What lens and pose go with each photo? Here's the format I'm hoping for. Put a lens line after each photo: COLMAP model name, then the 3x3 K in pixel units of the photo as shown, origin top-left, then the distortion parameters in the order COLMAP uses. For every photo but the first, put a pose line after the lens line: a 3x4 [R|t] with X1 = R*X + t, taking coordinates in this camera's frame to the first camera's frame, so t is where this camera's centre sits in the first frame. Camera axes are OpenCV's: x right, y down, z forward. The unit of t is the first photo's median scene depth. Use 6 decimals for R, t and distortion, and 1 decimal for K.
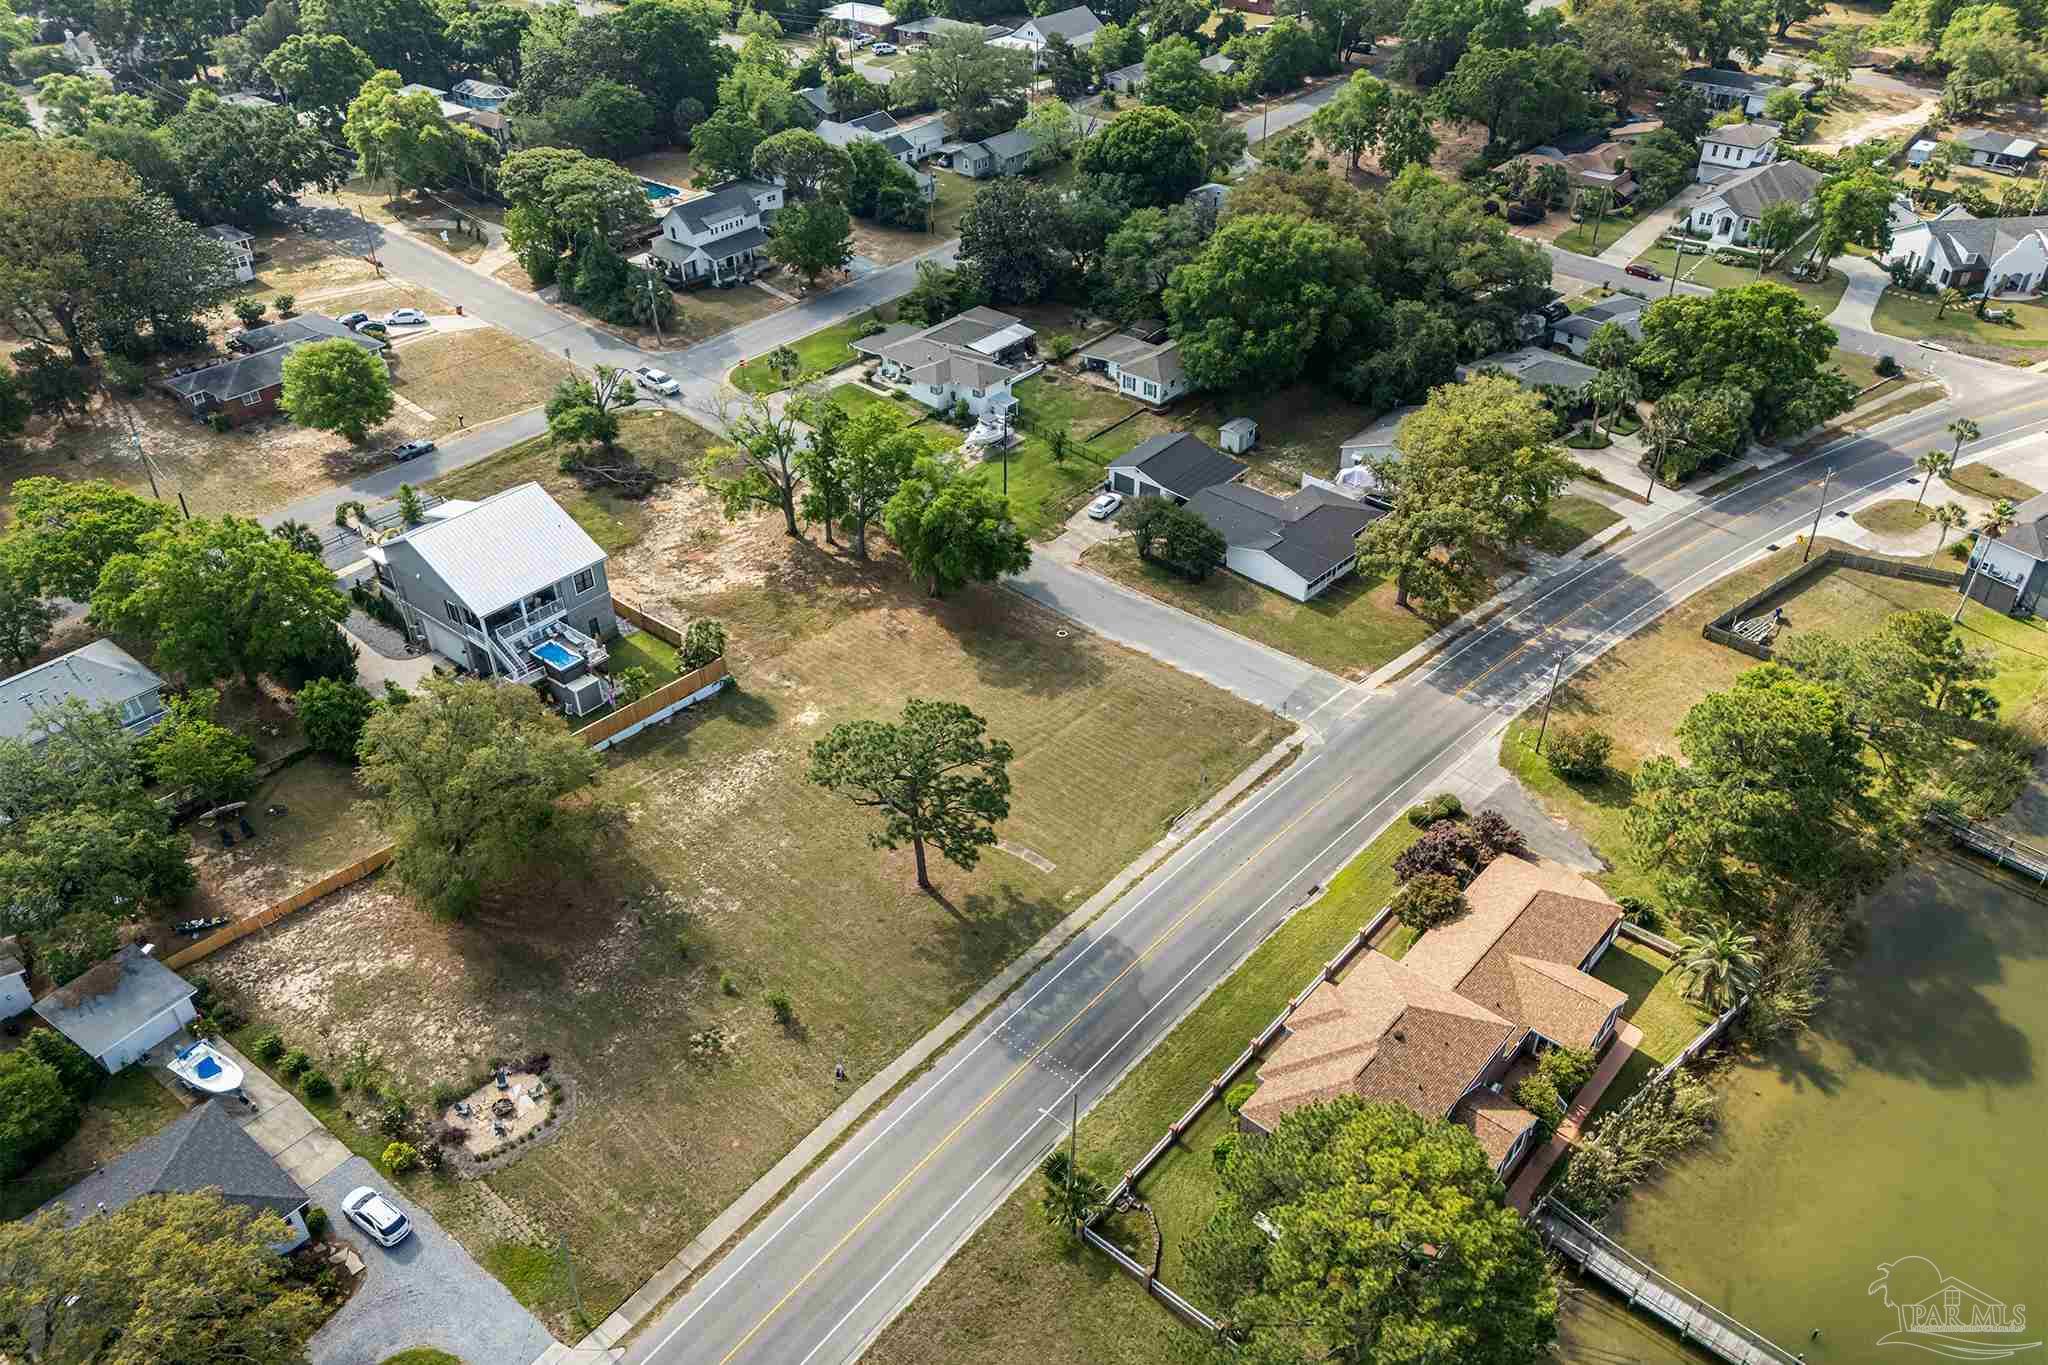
lens RADIAL K [[1504.9, 0, 1018.0], [0, 1504.9, 705.8], [0, 0, 1]] dist [0.039589, -0.046038]
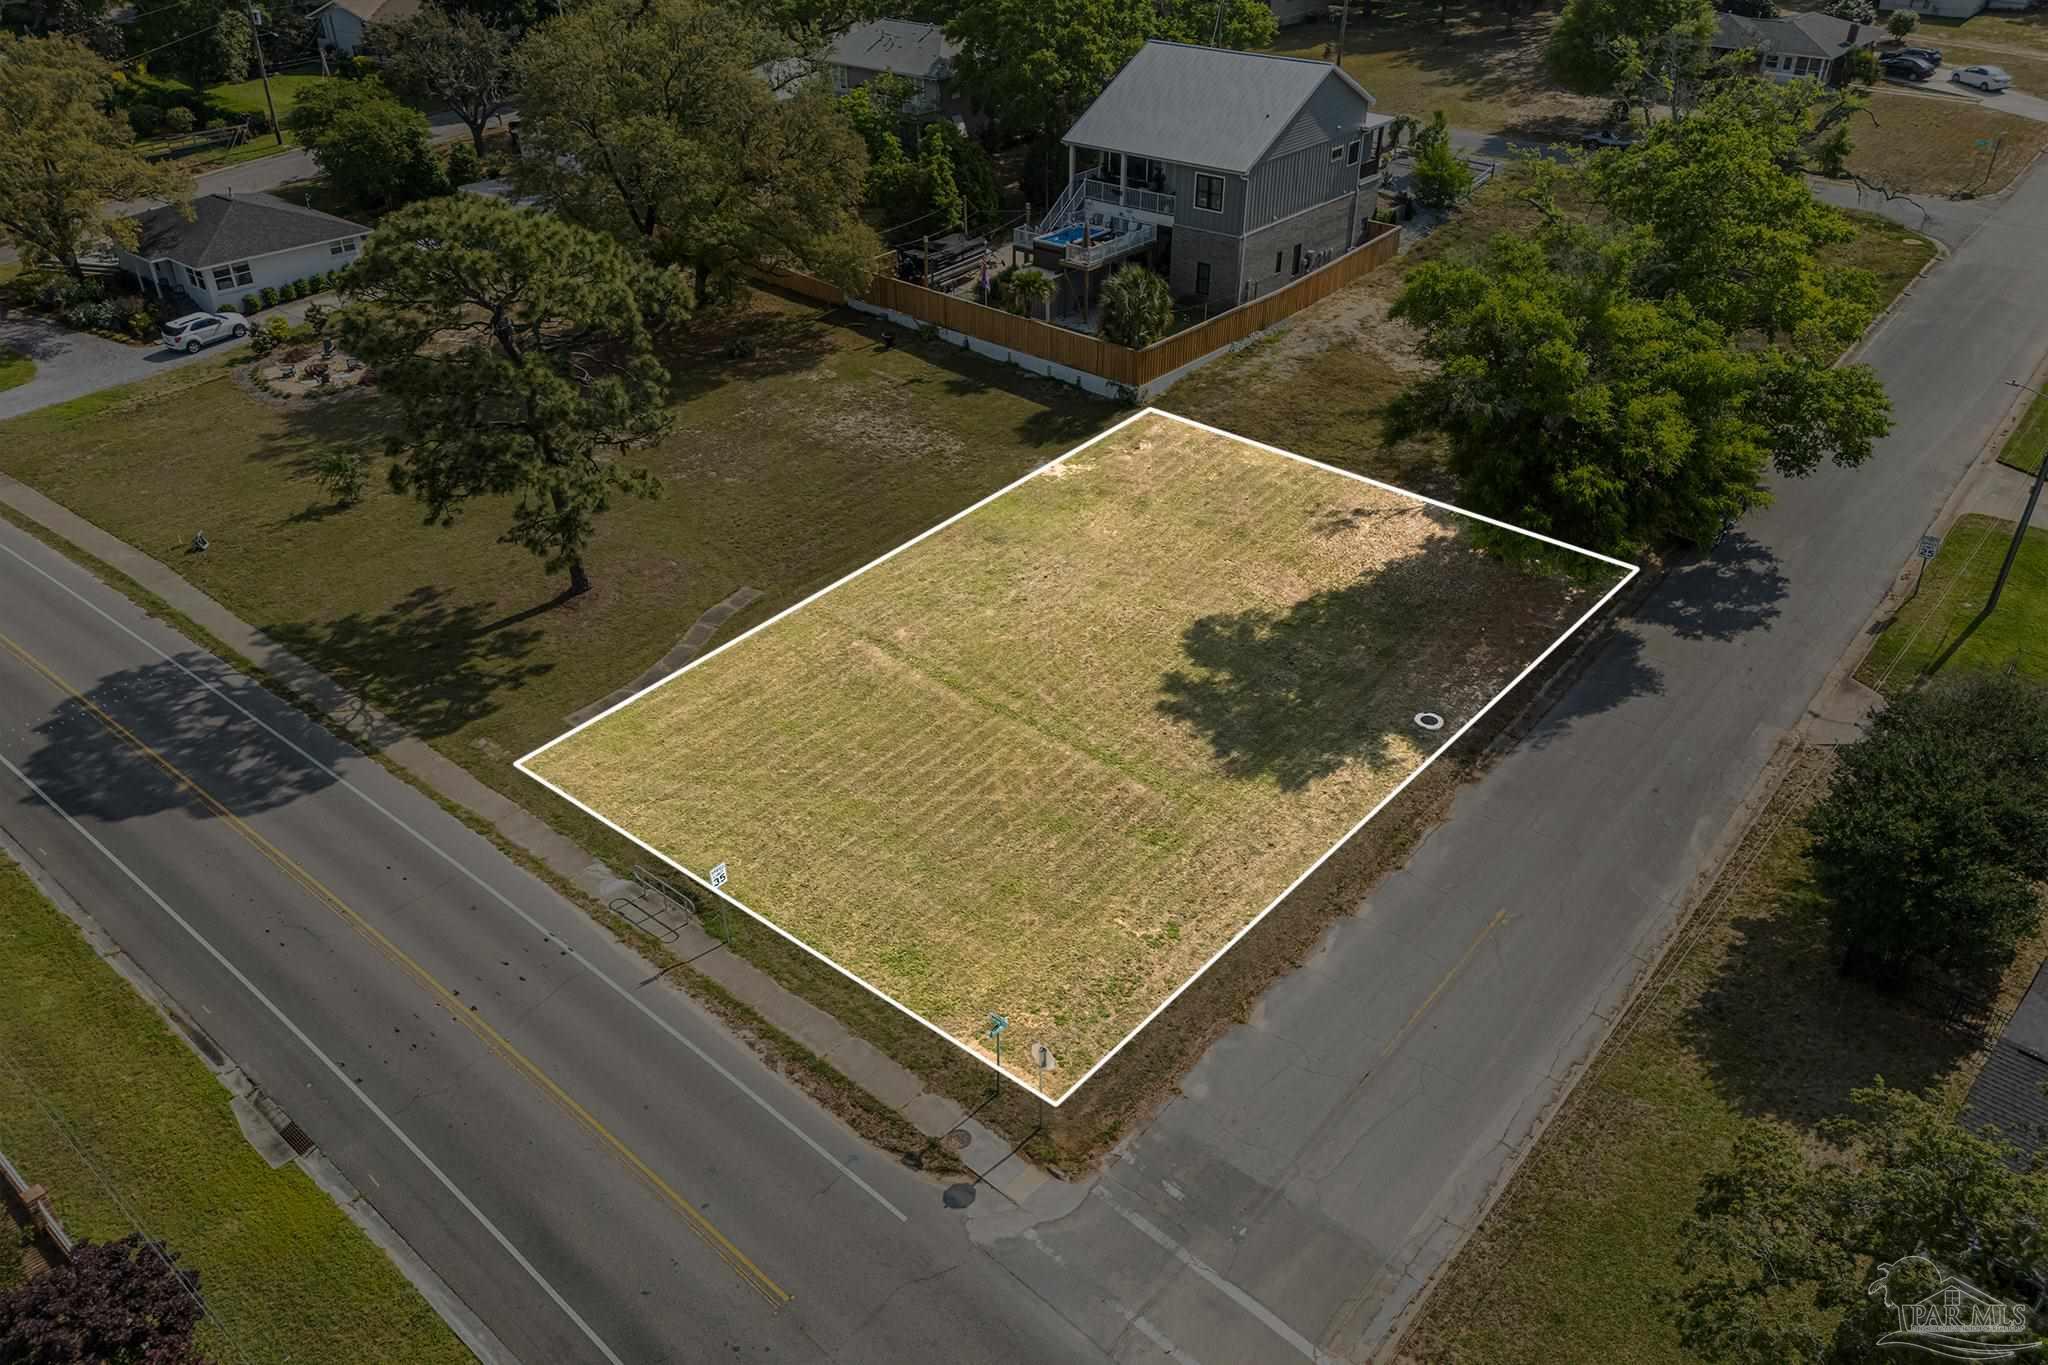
lens RADIAL K [[1482.6, 0, 1036.3], [0, 1482.6, 719.6], [0, 0, 1]] dist [0.053277, -0.040908]
pose [[0.013025, 0.554805, -0.831878, 0.298819], [-0.587394, 0.677513, 0.442657, -0.136519], [0.809196, 0.482874, 0.334714, 0.671899]]
